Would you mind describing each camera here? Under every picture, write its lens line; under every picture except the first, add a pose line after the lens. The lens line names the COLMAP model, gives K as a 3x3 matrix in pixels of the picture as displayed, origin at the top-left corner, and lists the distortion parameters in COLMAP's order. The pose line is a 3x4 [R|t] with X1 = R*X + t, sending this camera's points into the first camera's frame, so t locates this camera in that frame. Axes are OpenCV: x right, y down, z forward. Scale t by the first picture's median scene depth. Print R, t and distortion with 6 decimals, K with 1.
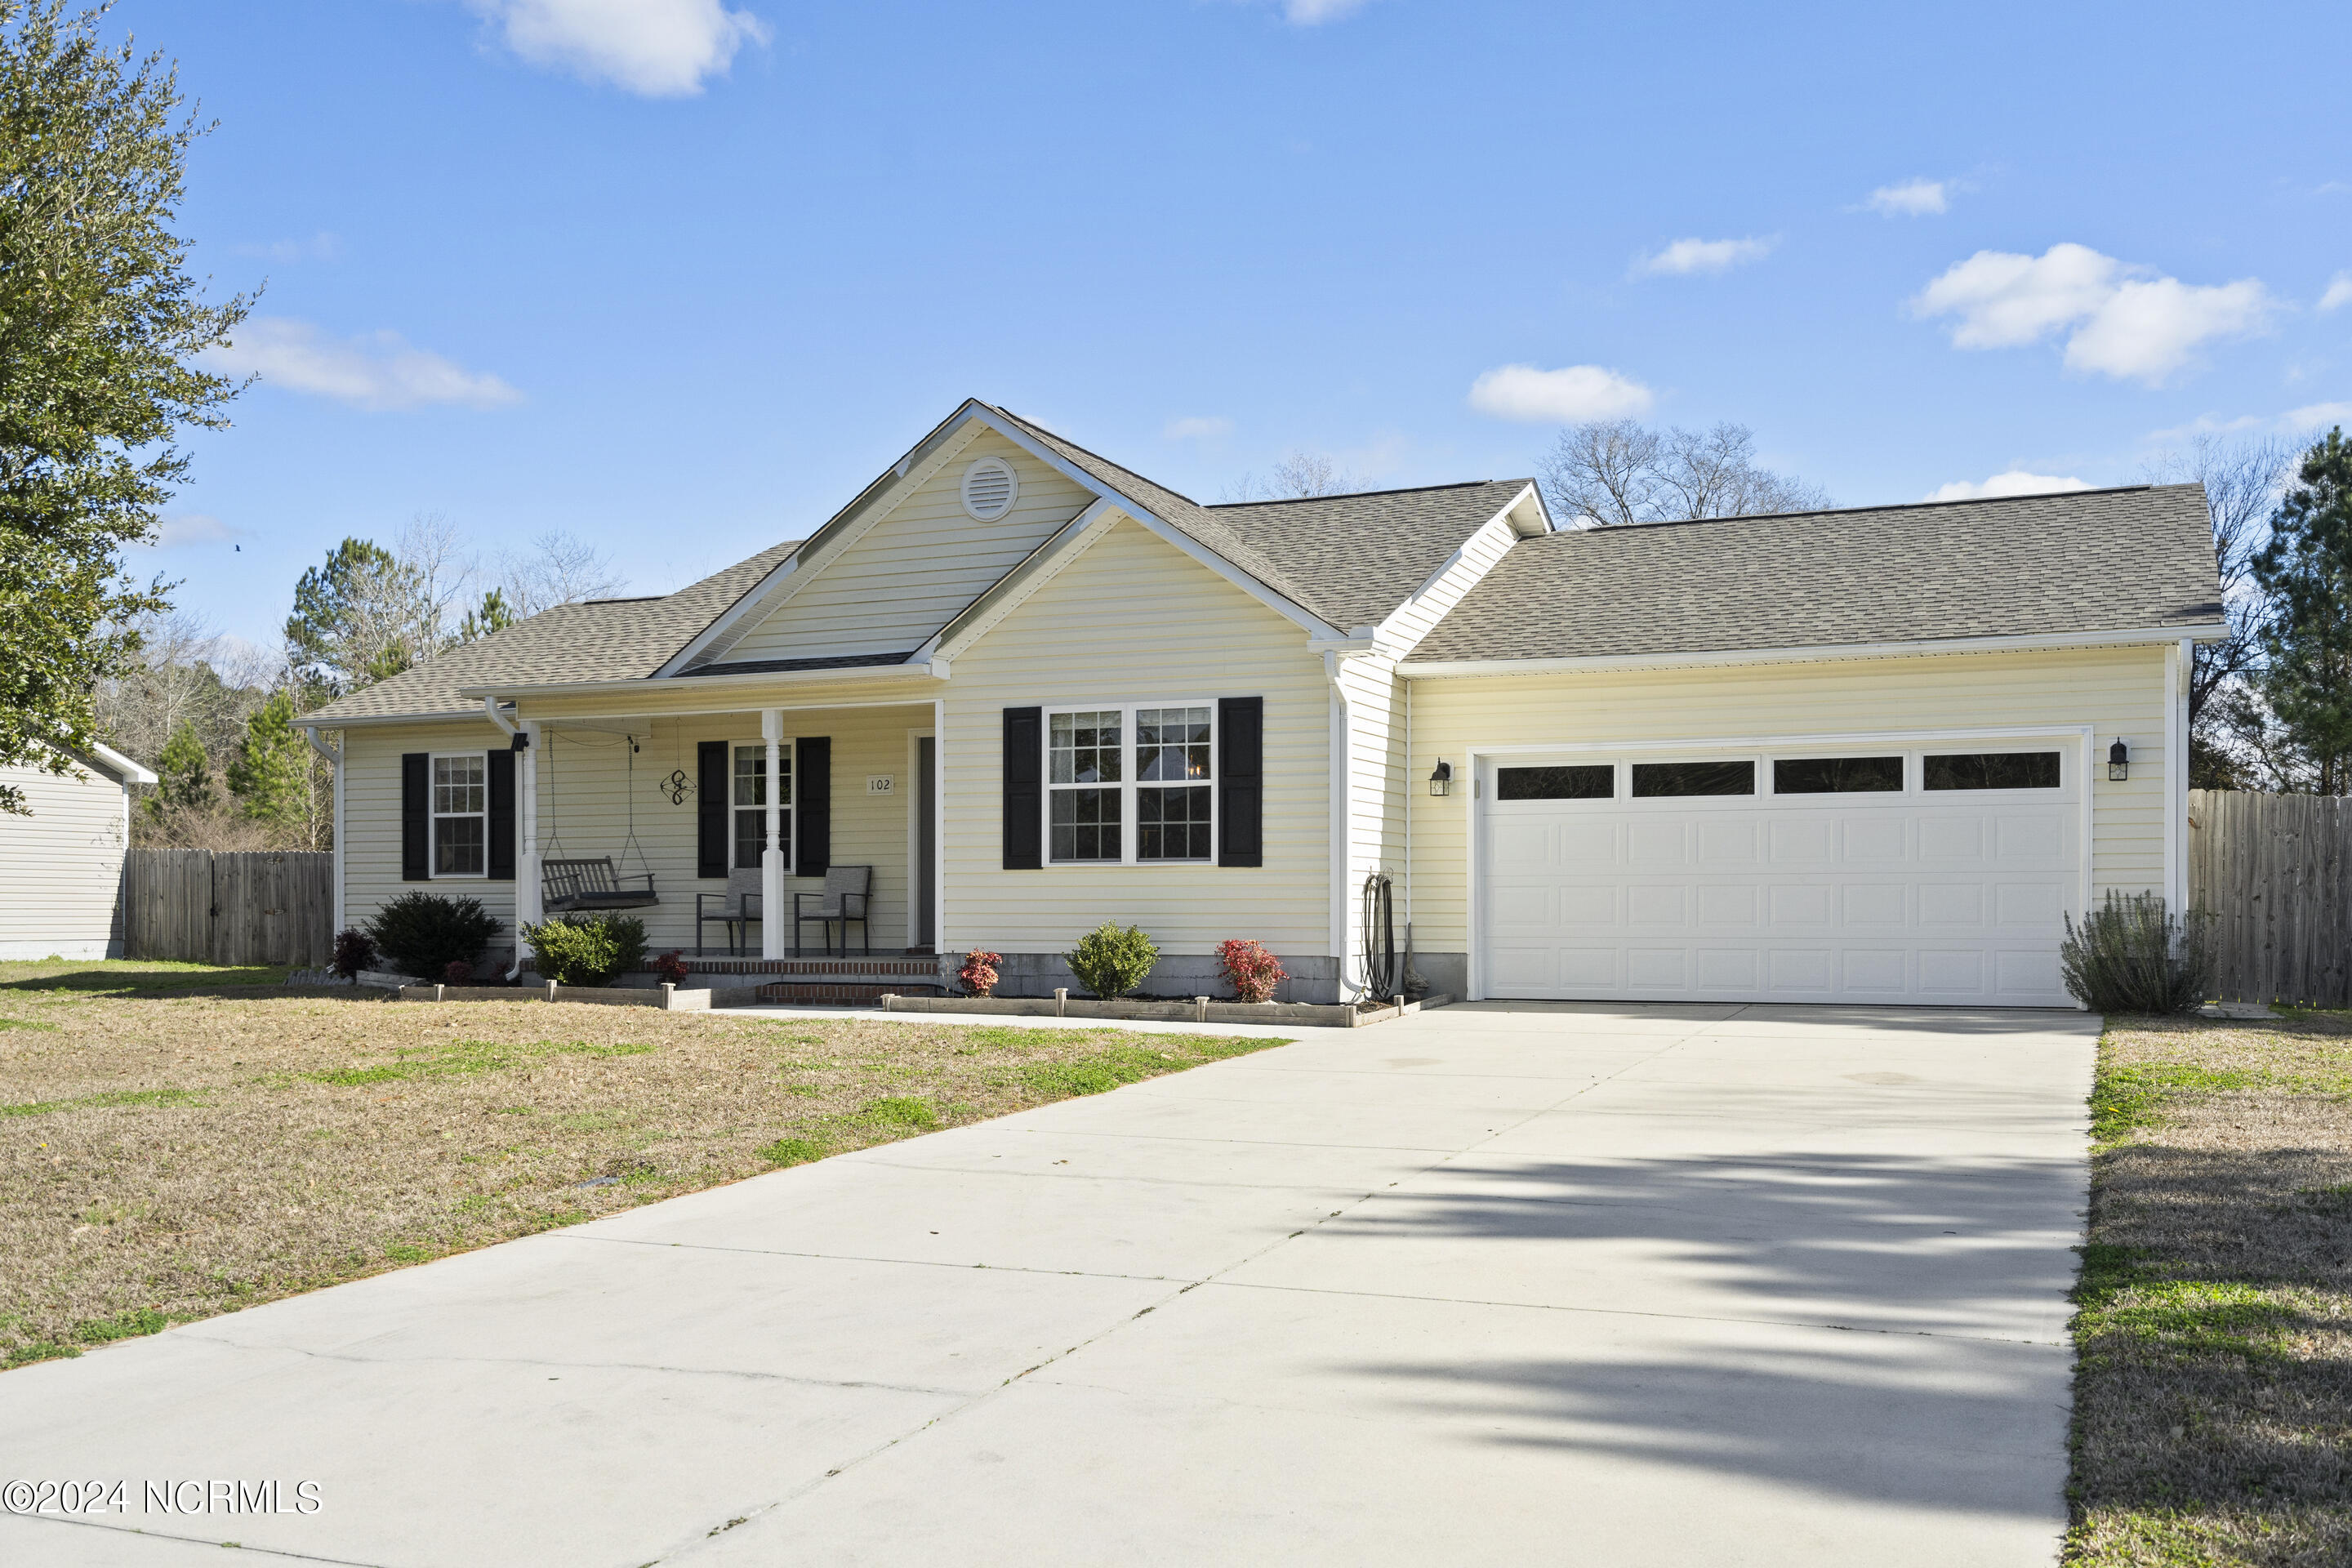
lens RADIAL K [[2137.5, 0, 1170.3], [0, 2137.5, 919.3], [0, 0, 1]] dist [0.002567, 0.010196]
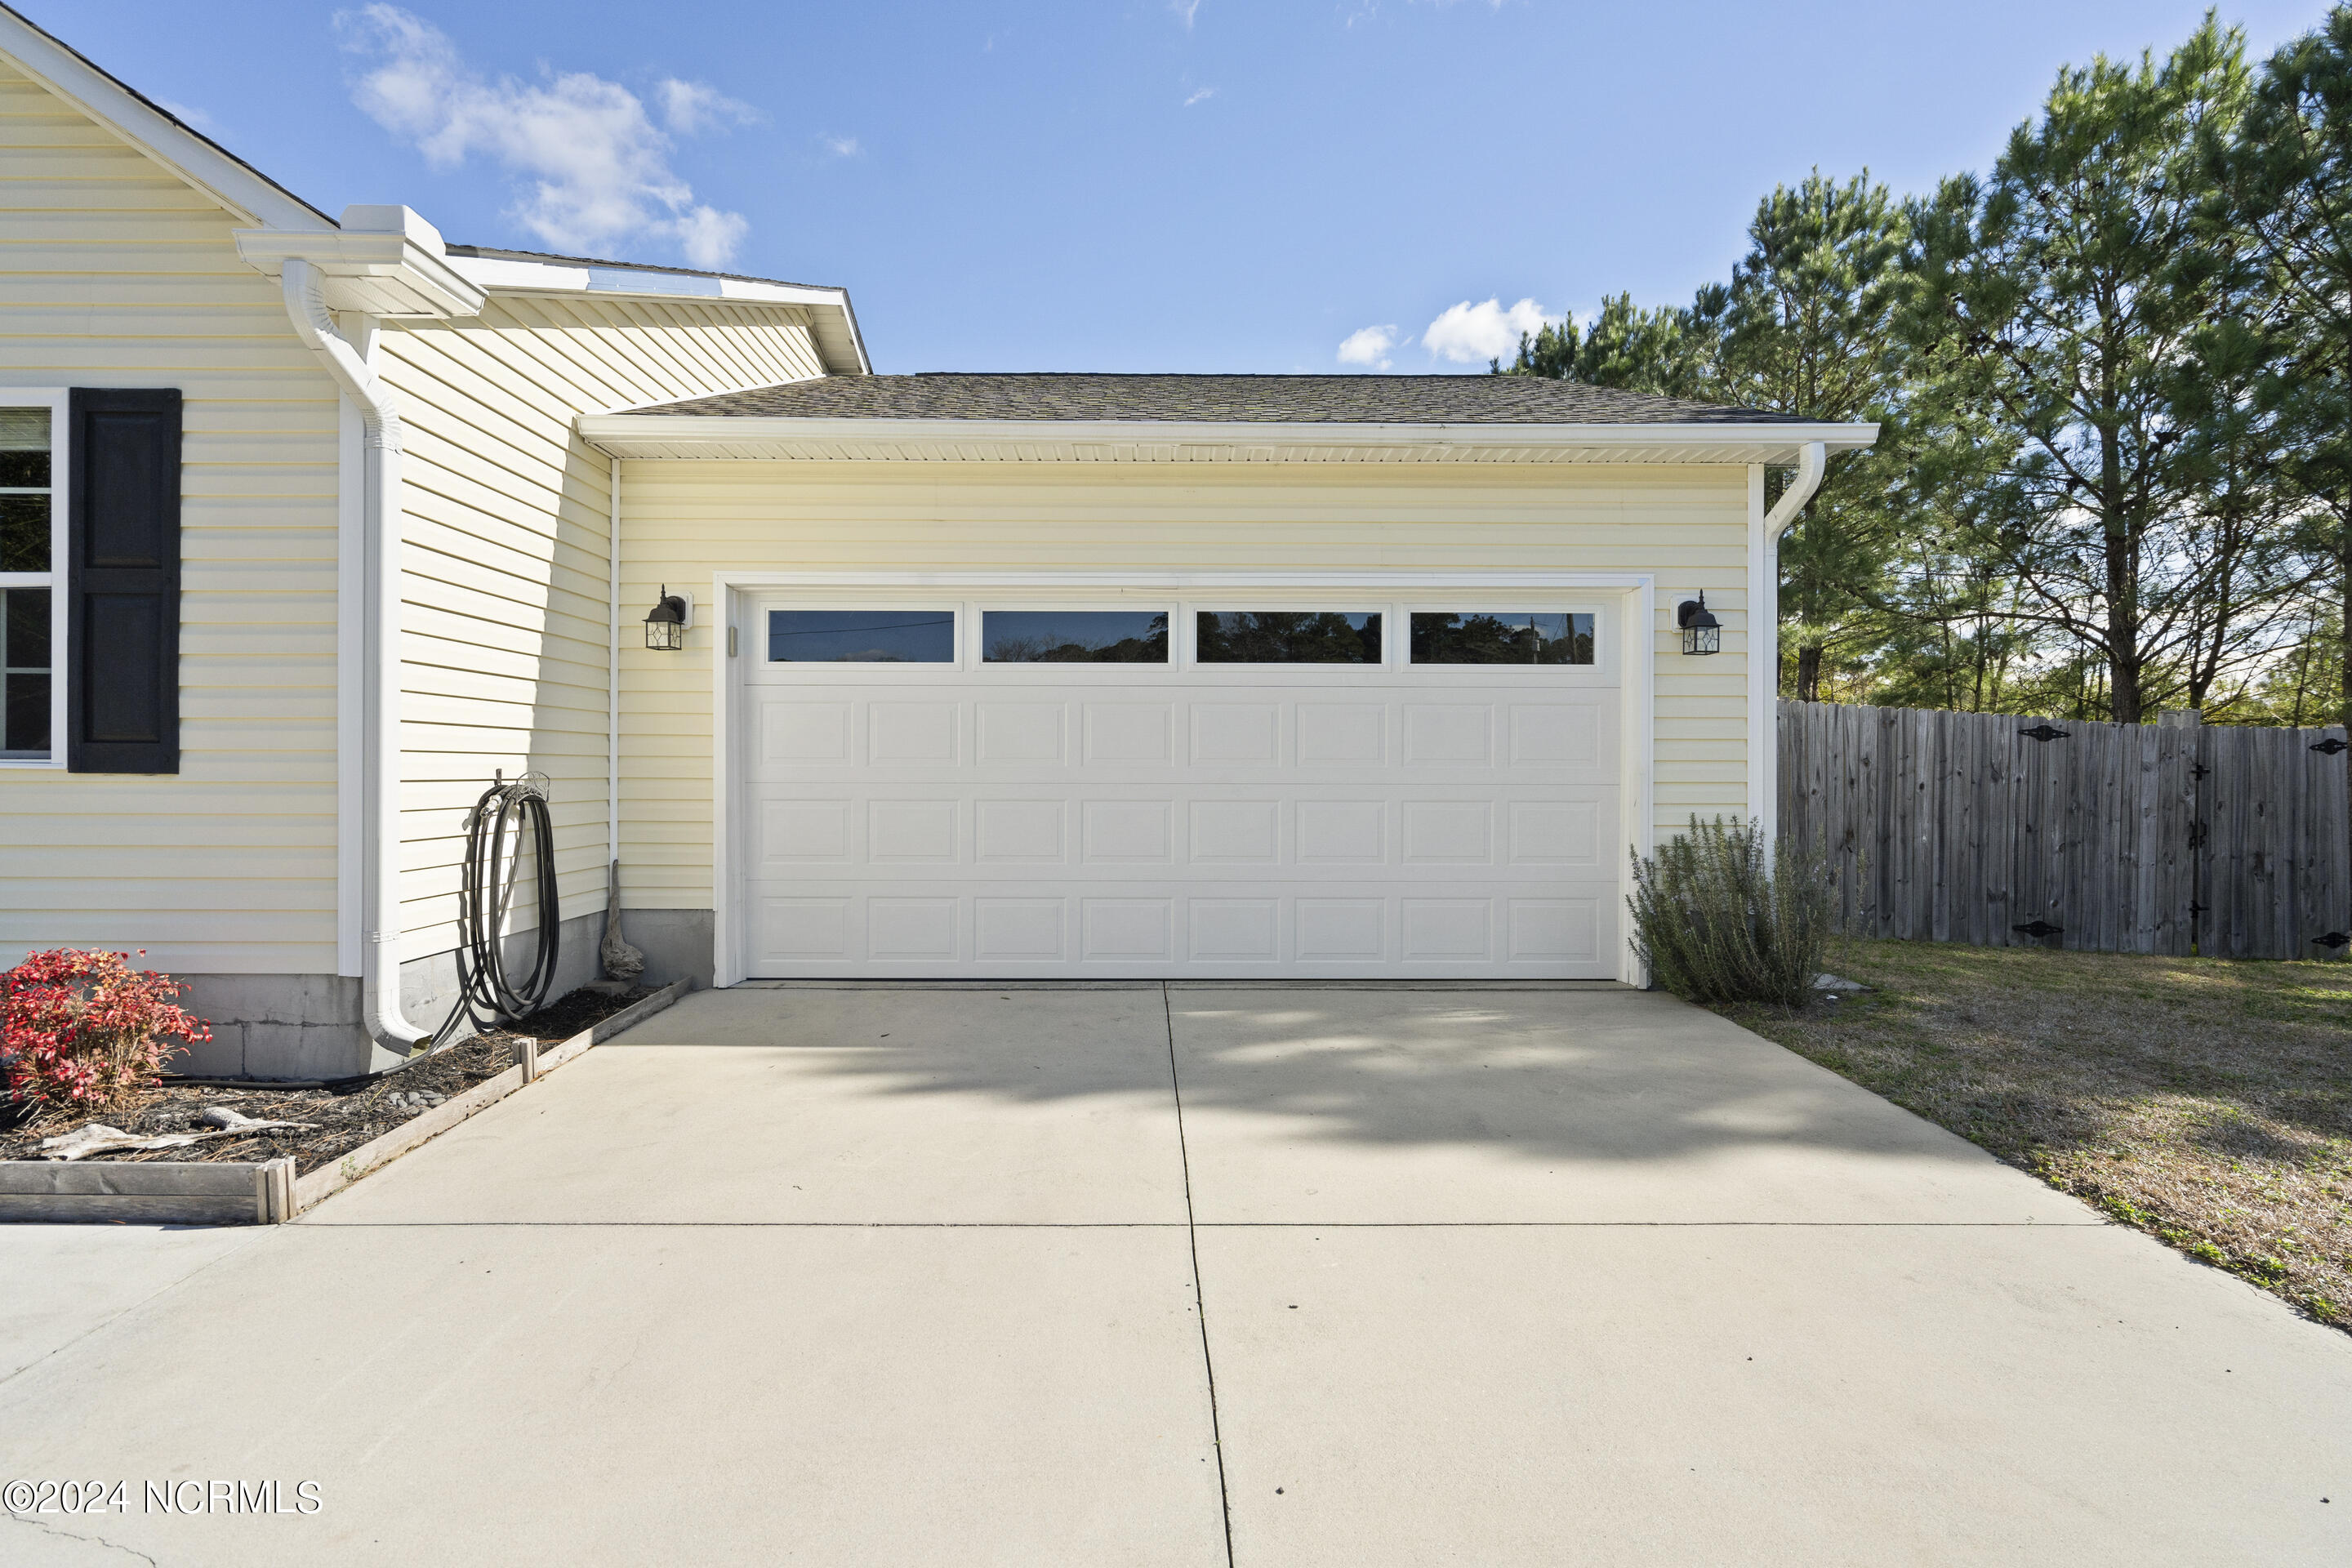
lens RADIAL K [[1063.4, 0, 1146.0], [0, 1063.4, 773.9], [0, 0, 1]] dist [-0.000622, -0.000179]
pose [[0.913807, 0.001722, 0.406145, 0.137486], [-0.002597, 0.999995, 0.001603, -0.025418], [-0.406140, -0.002520, 0.913807, 0.721019]]
